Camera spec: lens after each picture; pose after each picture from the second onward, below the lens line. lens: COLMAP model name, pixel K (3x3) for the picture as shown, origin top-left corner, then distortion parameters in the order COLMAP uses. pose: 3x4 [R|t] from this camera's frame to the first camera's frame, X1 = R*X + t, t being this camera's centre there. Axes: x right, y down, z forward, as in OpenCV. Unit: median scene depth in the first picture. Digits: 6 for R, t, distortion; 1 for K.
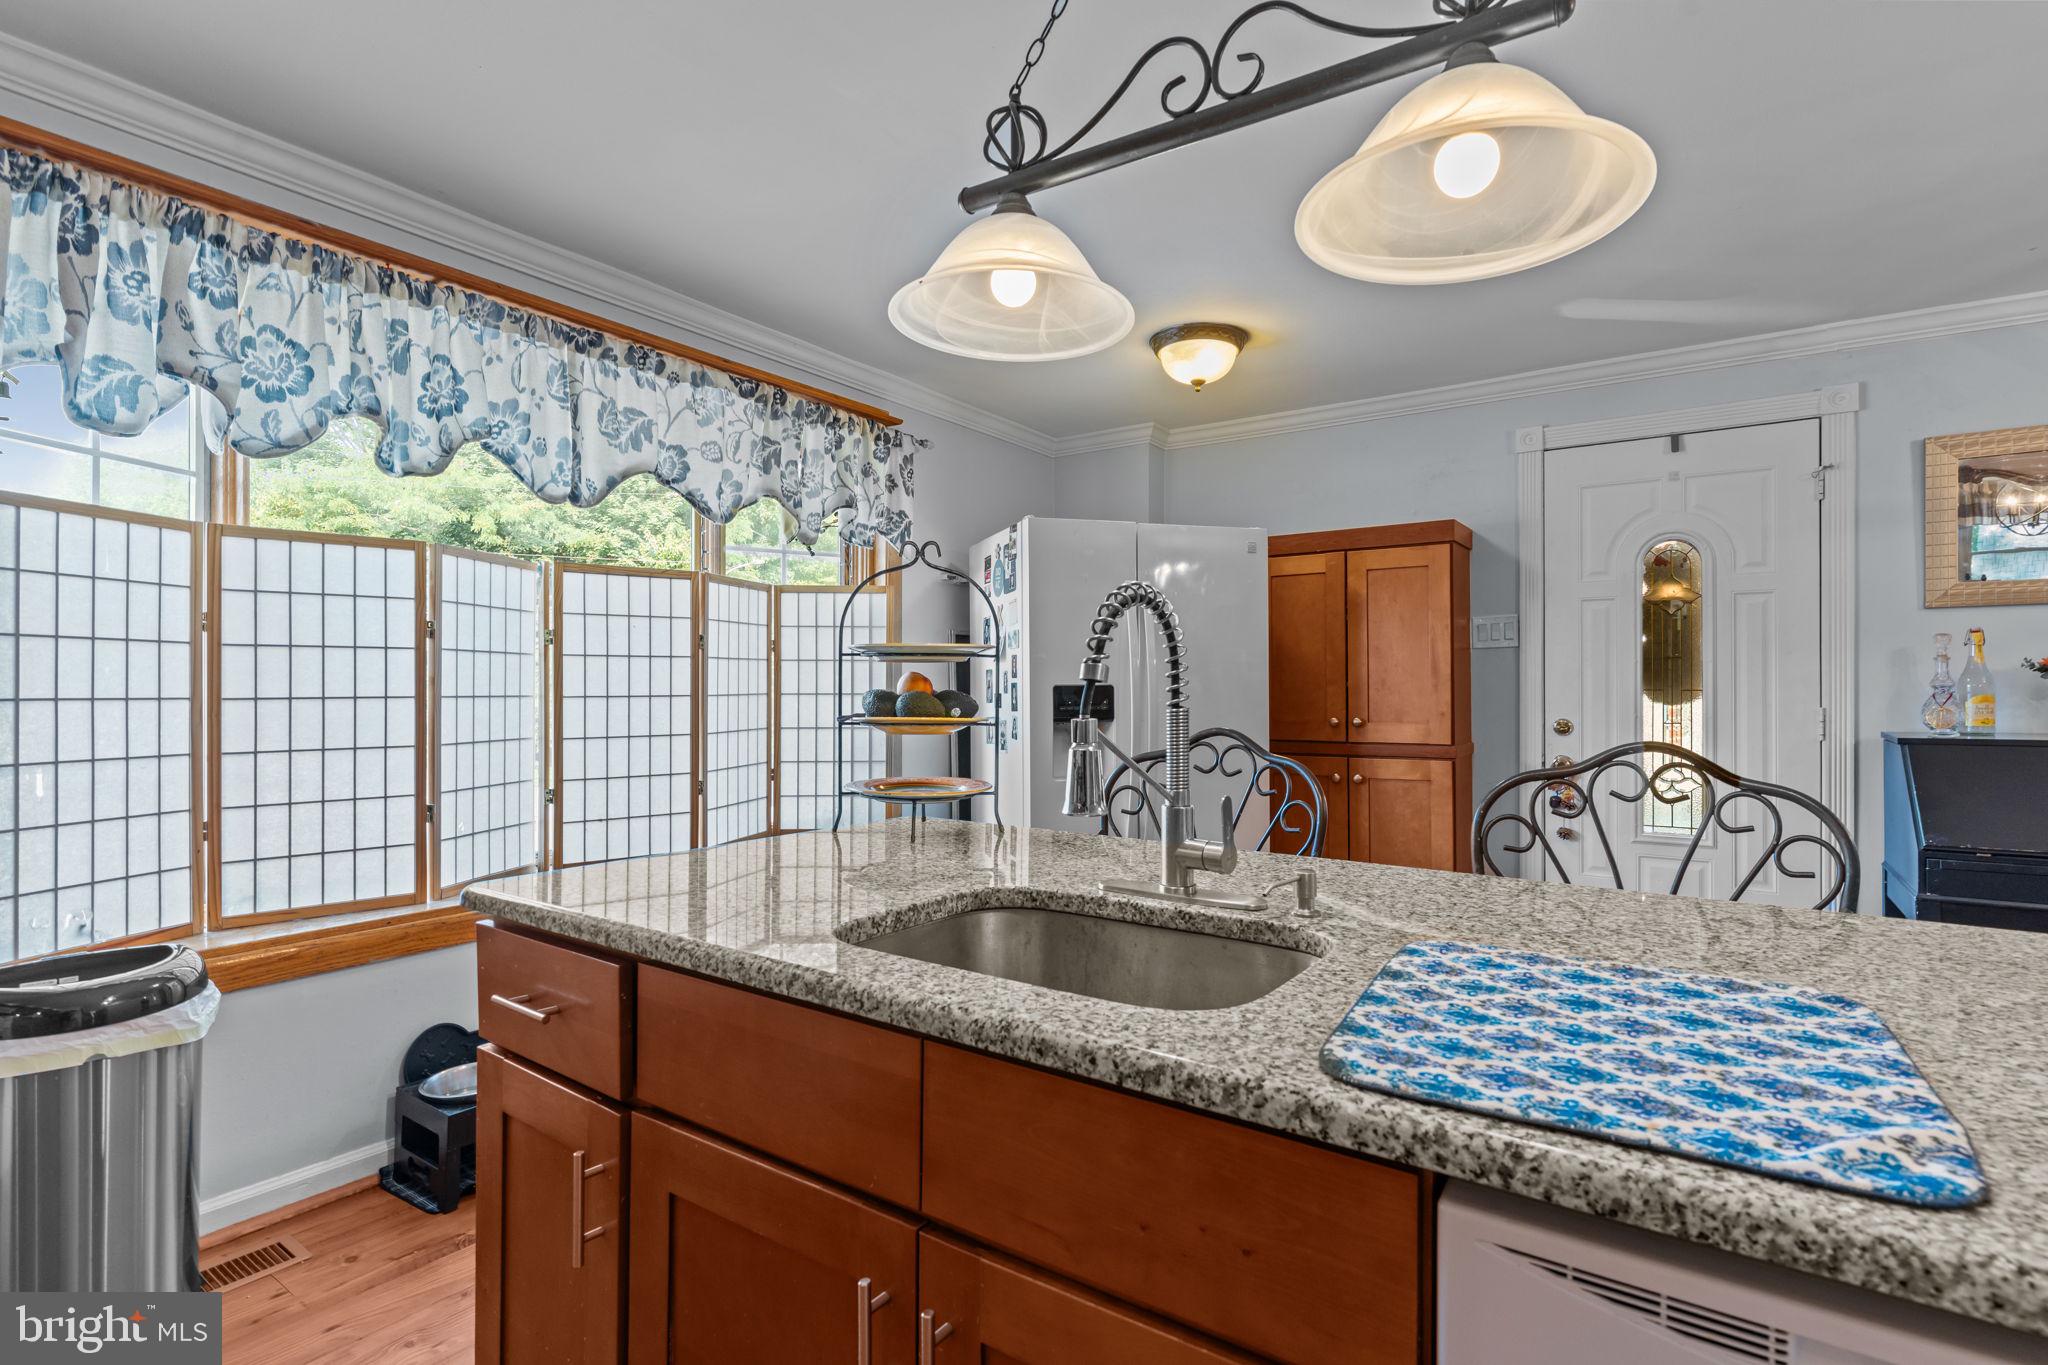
lens RADIAL K [[998.9, 0, 1022.5], [0, 998.9, 680.4], [0, 0, 1]] dist [-0.000294, 0.000300]
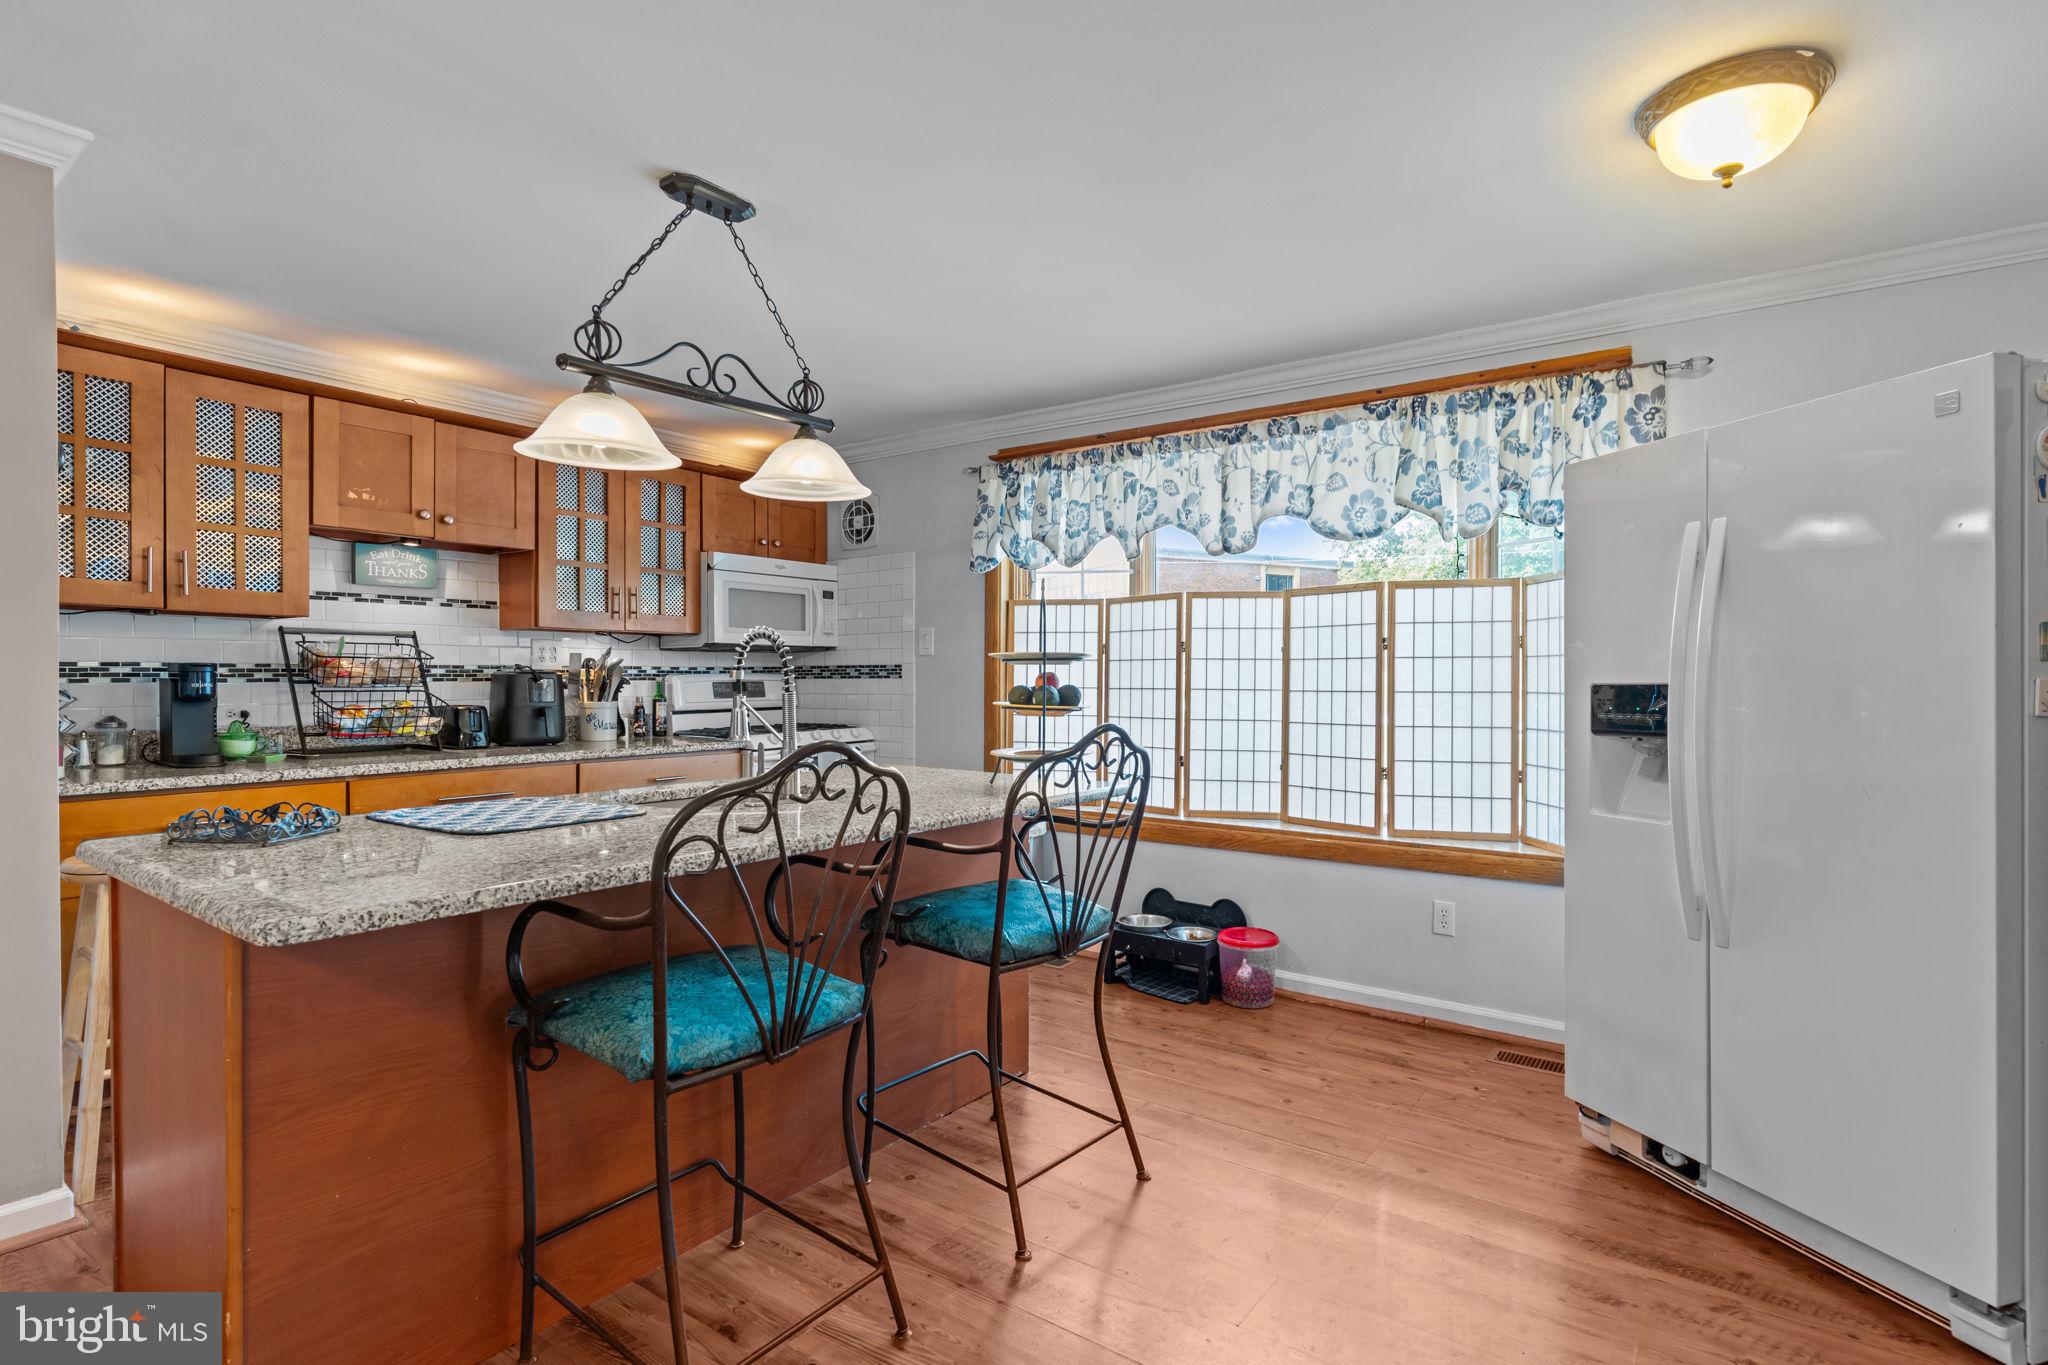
lens RADIAL K [[1003.1, 0, 1021.9], [0, 1003.1, 688.5], [0, 0, 1]] dist [-0.000645, 0.000116]
pose [[-0.031085, 0.006638, -0.999495, 0.985564], [-0.001753, 0.999976, 0.006695, 0.005400], [0.999515, 0.001960, -0.031072, 0.758254]]
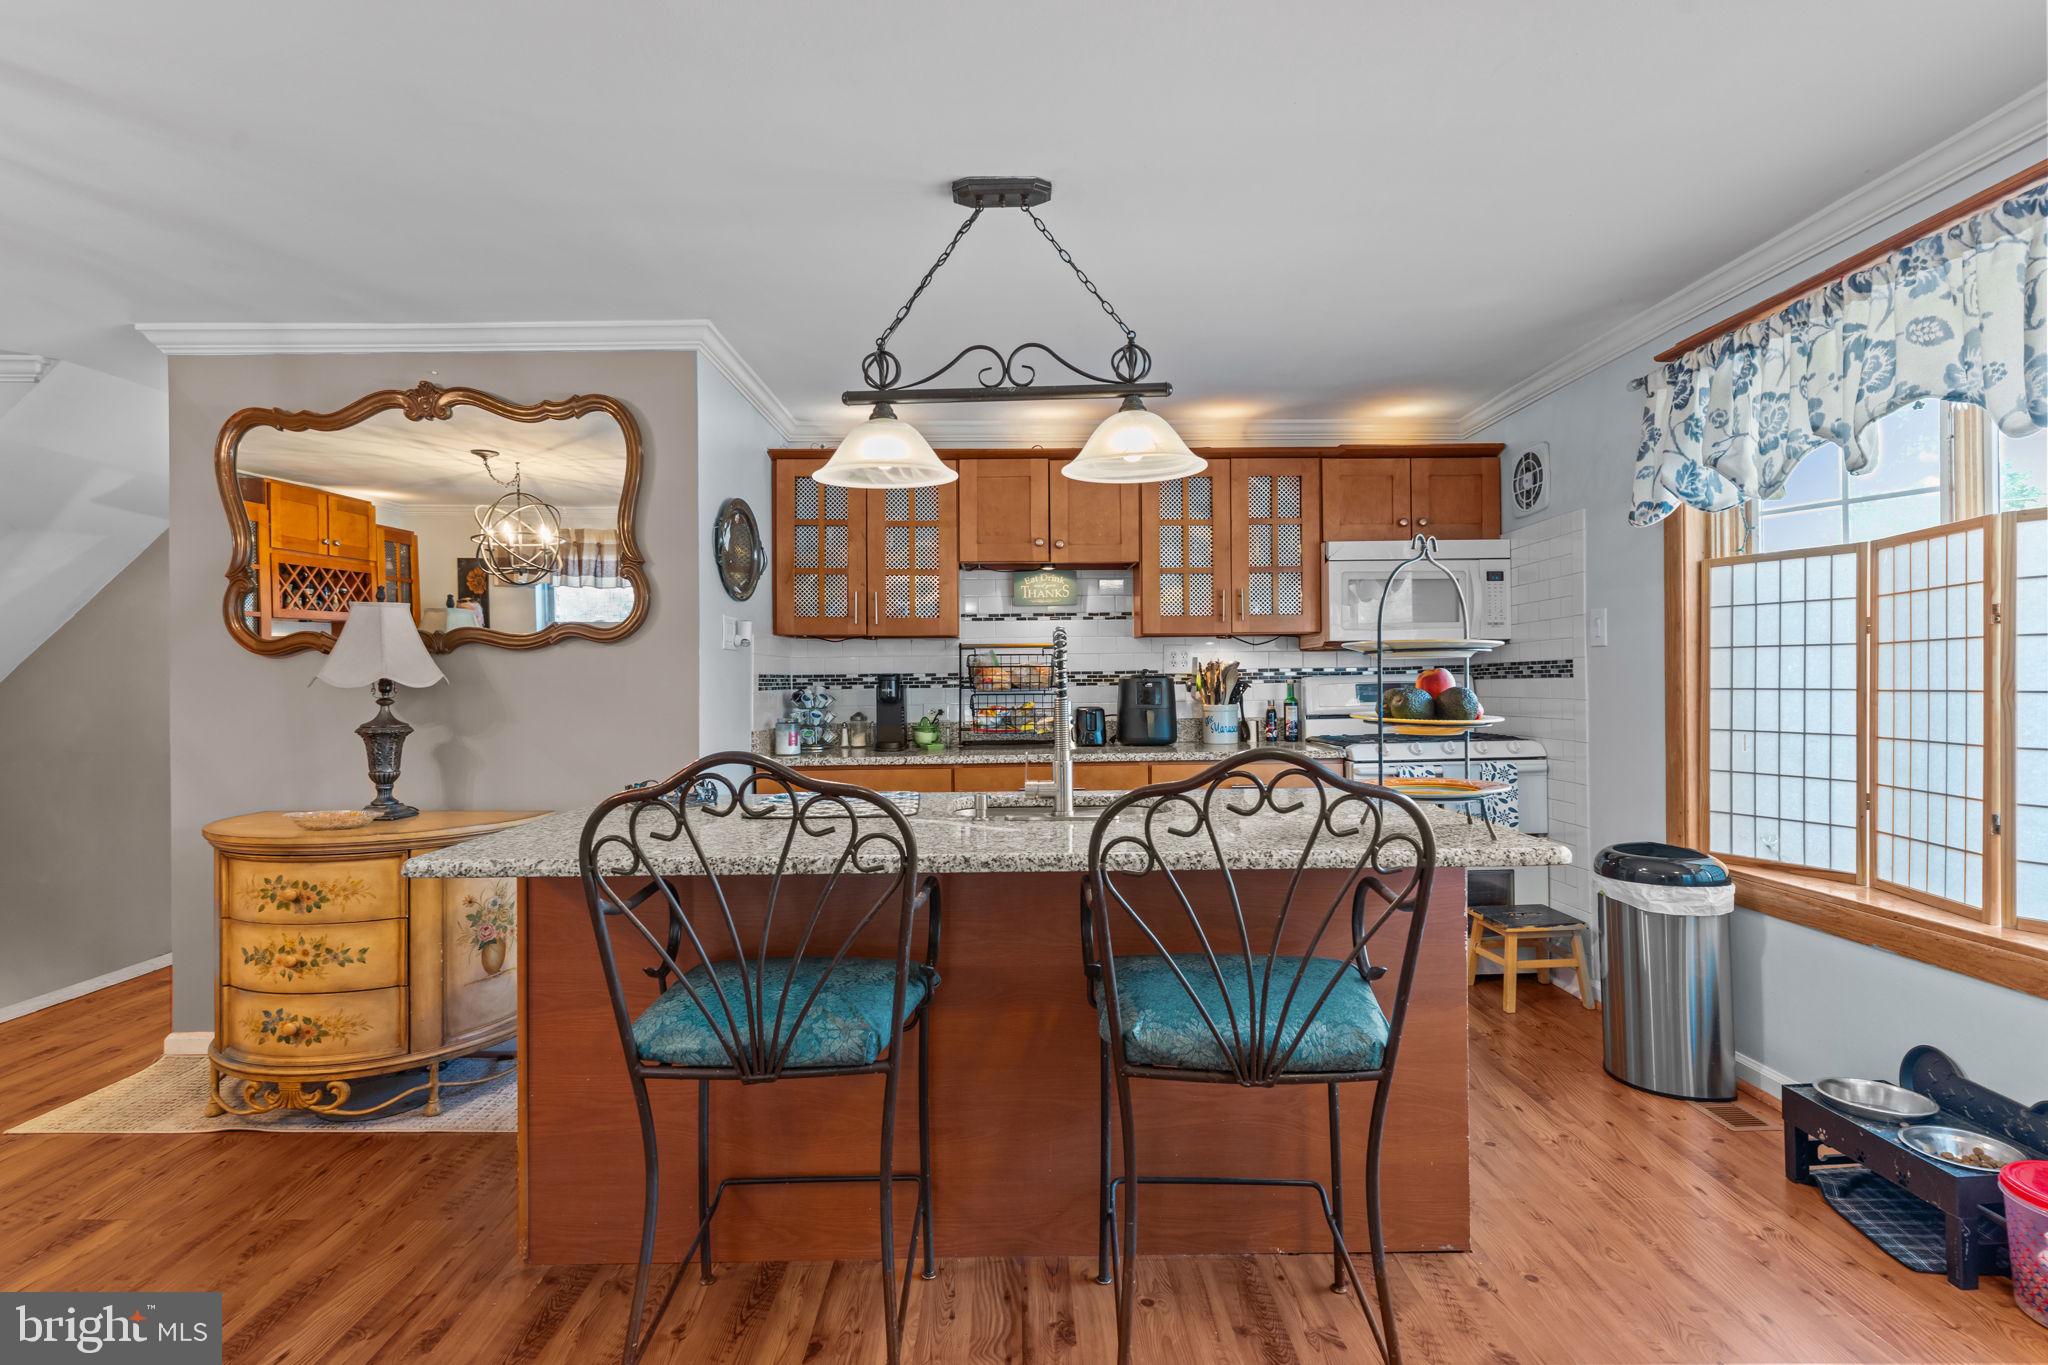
lens RADIAL K [[998.9, 0, 1022.5], [0, 998.9, 680.4], [0, 0, 1]] dist [-0.000294, 0.000300]
pose [[-0.816384, 0.003279, -0.577501, 0.580537], [0.007180, 0.999964, -0.004471, 0.004141], [0.577465, -0.007797, -0.816378, 1.170203]]
